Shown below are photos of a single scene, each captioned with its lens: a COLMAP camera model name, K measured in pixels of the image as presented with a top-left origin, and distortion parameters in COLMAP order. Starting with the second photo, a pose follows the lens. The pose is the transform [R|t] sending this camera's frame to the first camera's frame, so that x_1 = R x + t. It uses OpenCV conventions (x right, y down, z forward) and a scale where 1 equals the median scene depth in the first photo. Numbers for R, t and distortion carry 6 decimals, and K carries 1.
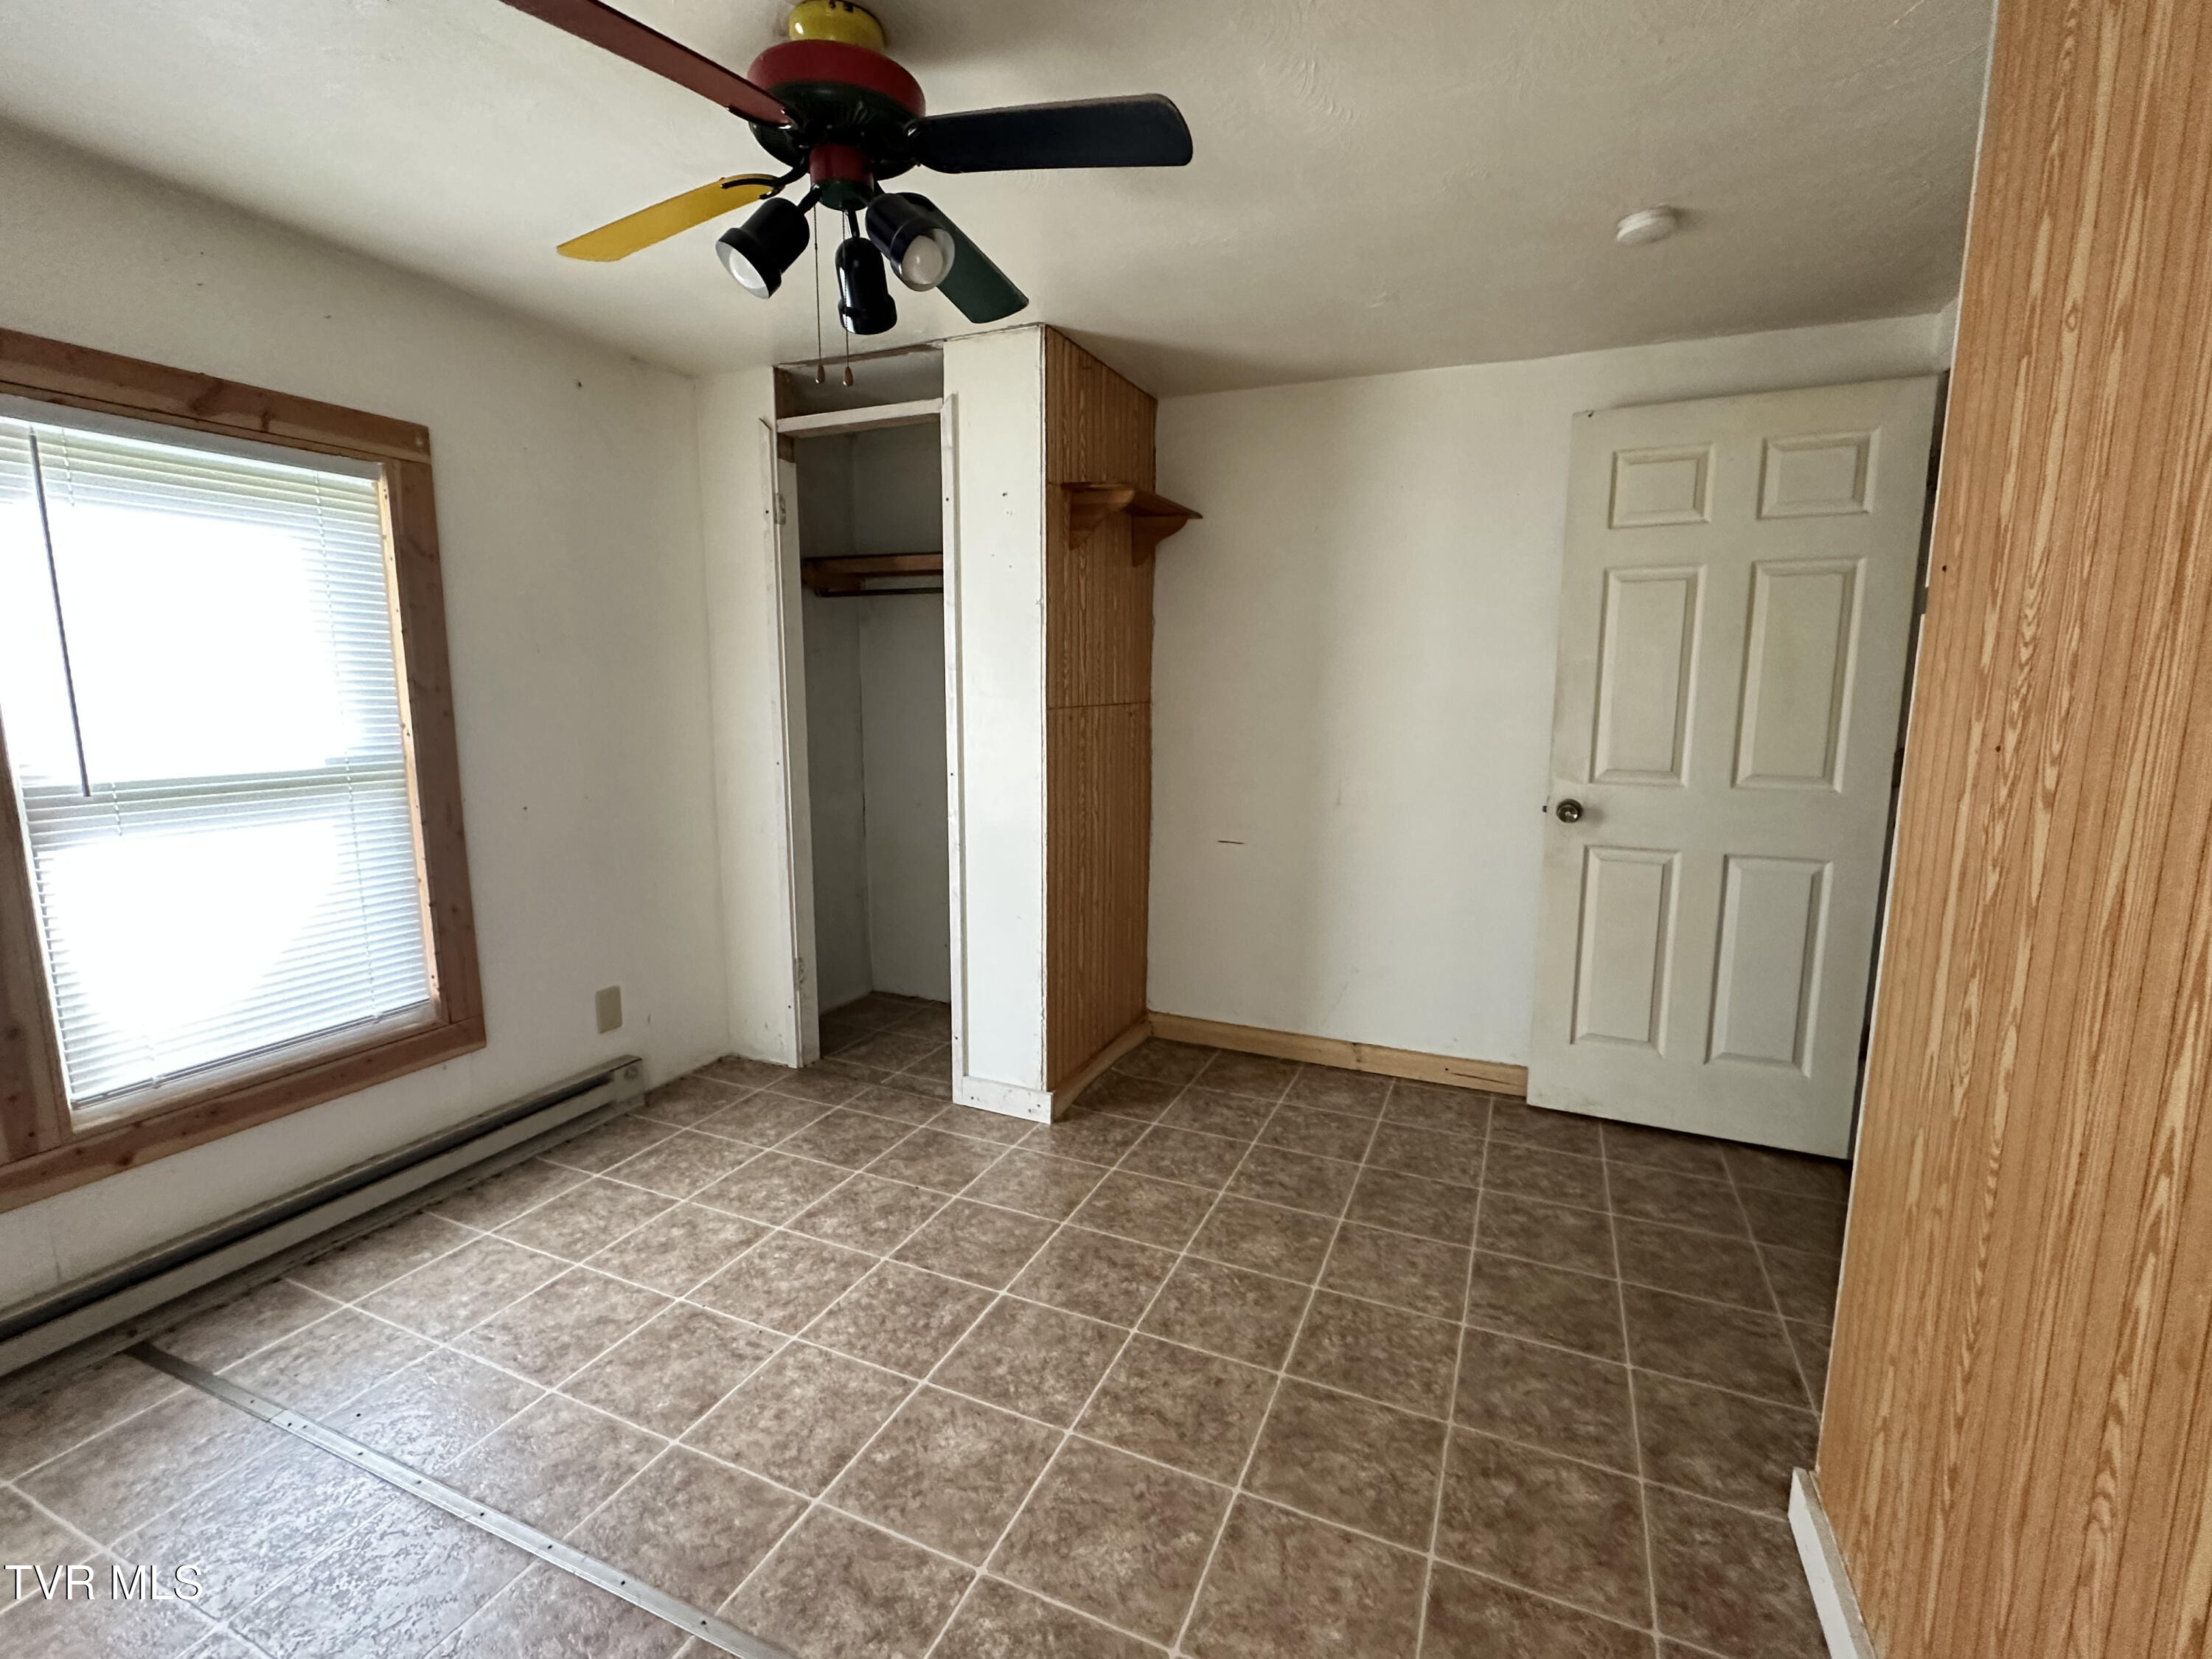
lens RADIAL K [[975.5, 0, 1105.3], [0, 975.5, 823.9], [0, 0, 1]] dist [-0.006900, 0.001751]
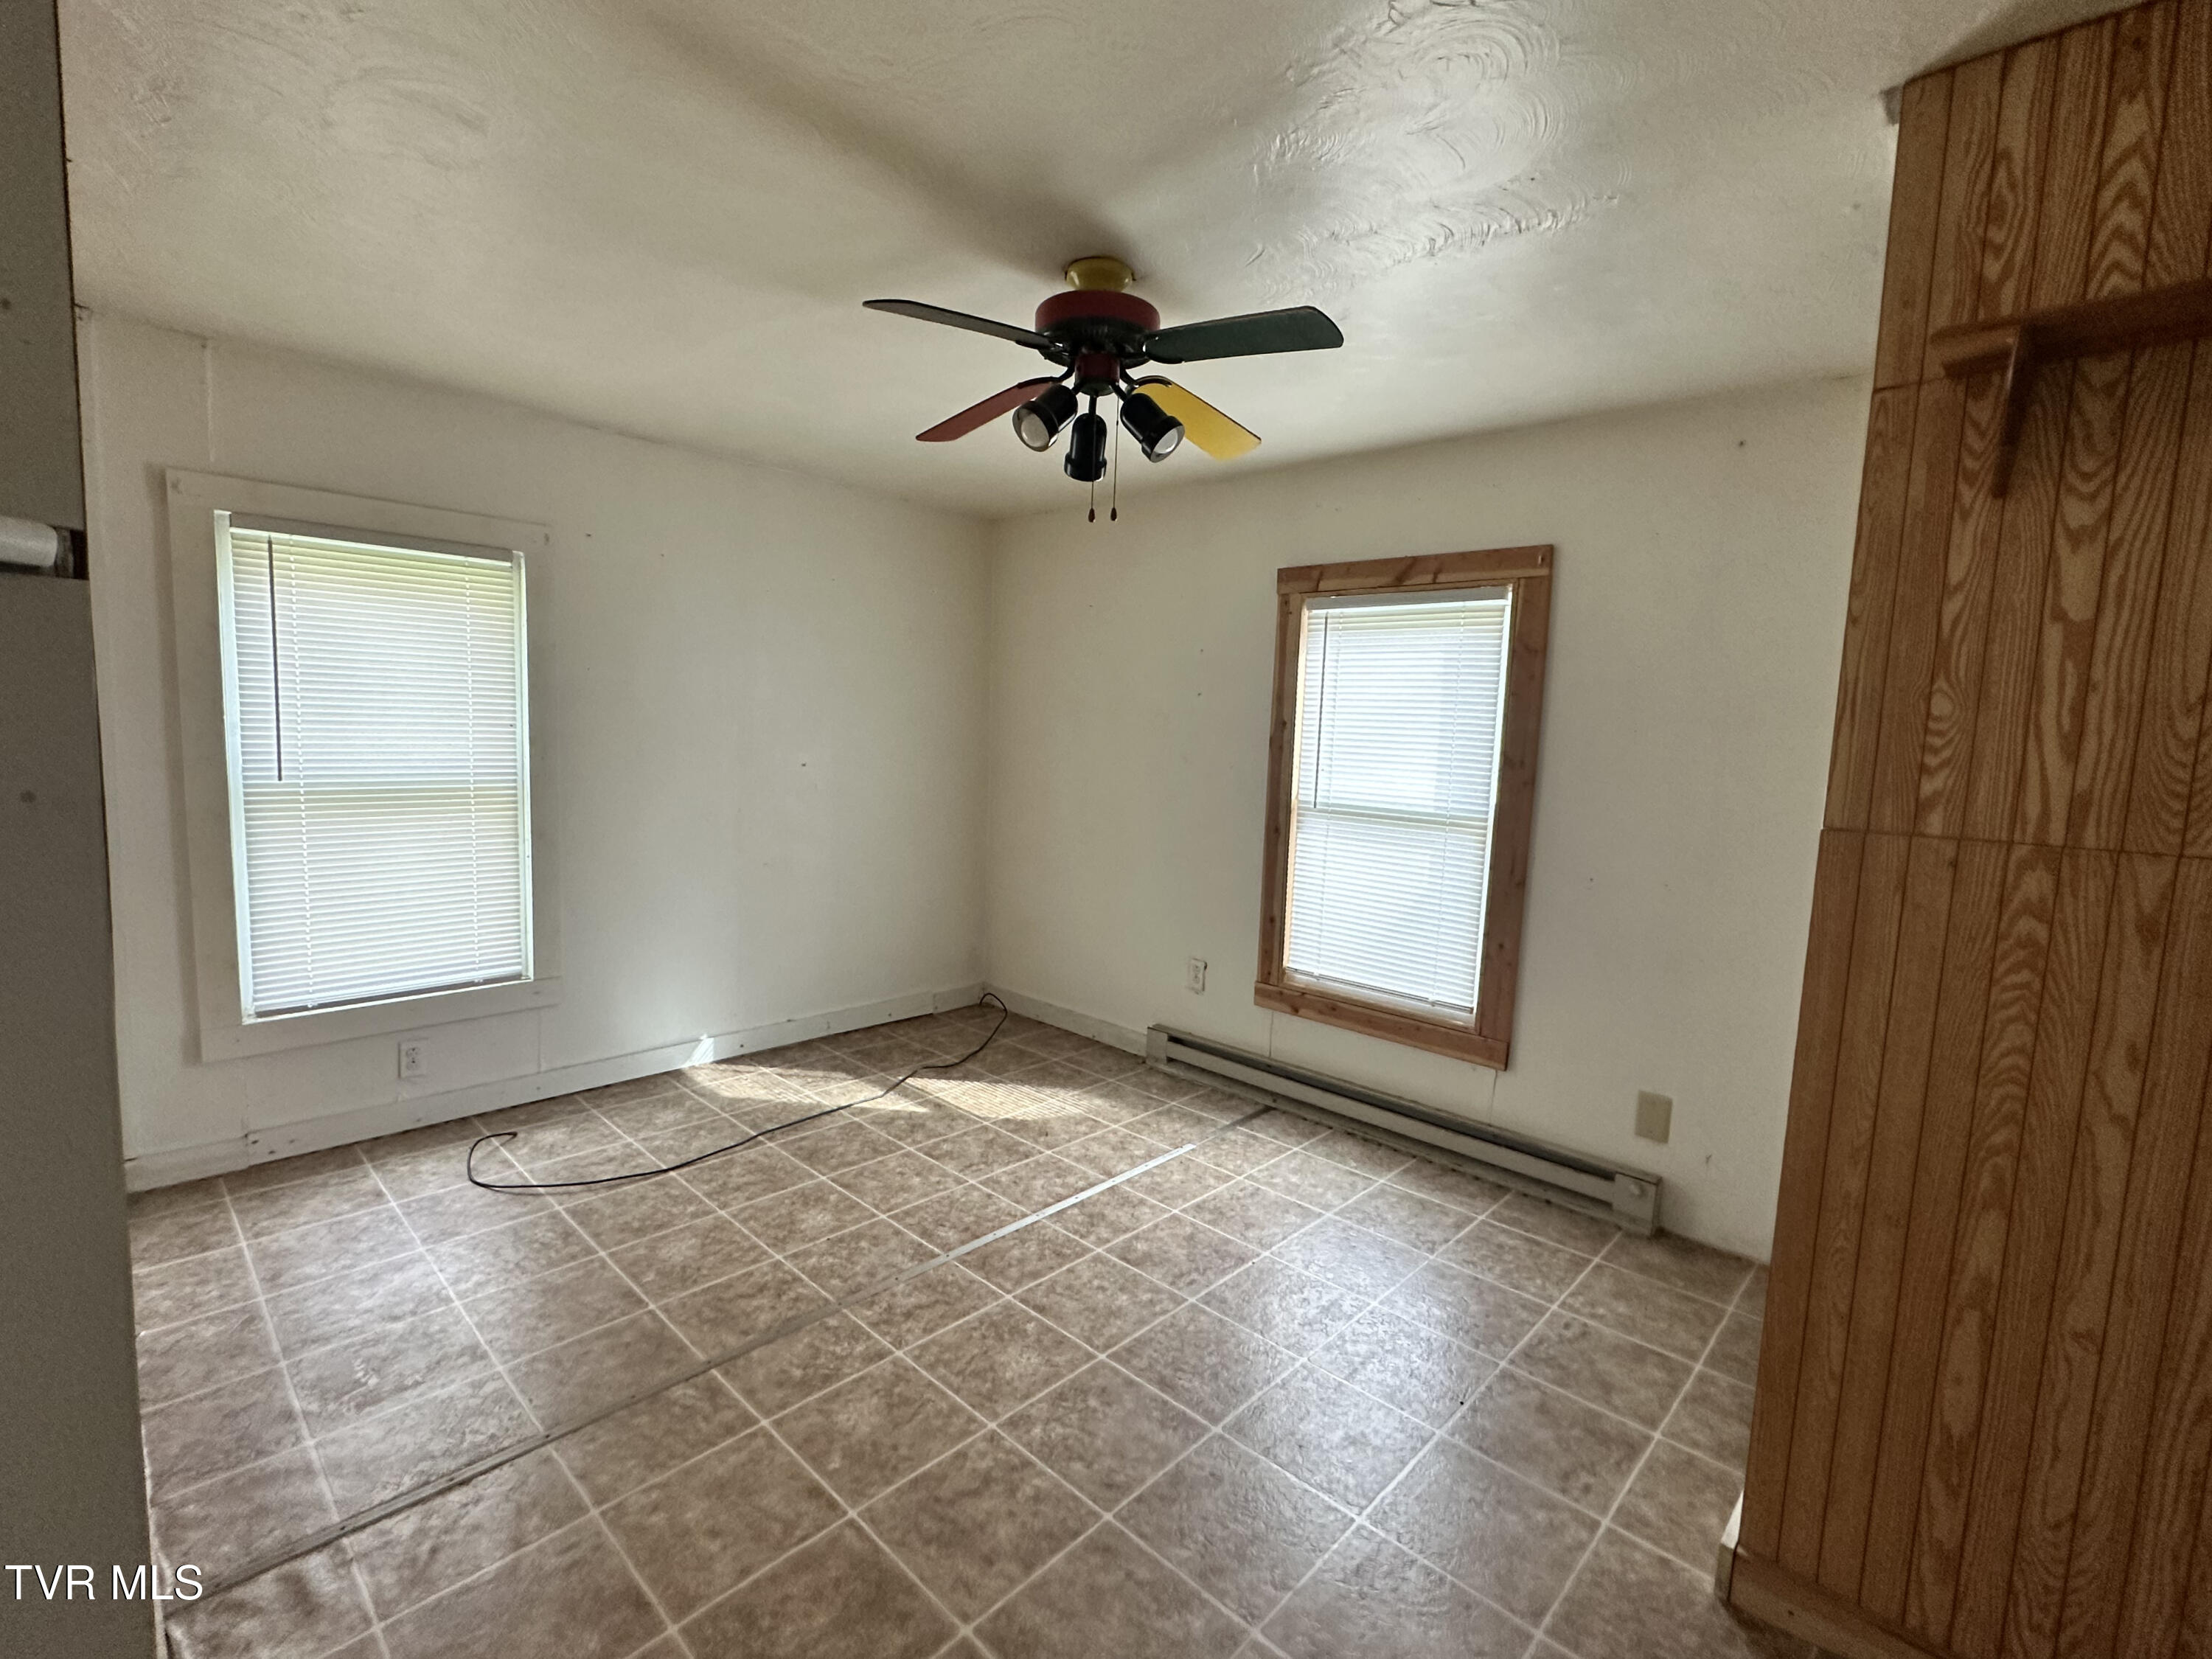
lens RADIAL K [[975.5, 0, 1100.2], [0, 975.5, 827.9], [0, 0, 1]] dist [-0.006900, 0.001751]
pose [[-0.322951, 0.079405, -0.943079, 0.793608], [-0.182007, 0.972663, 0.144223, -0.177183], [0.928750, 0.218224, -0.299670, 1.149485]]
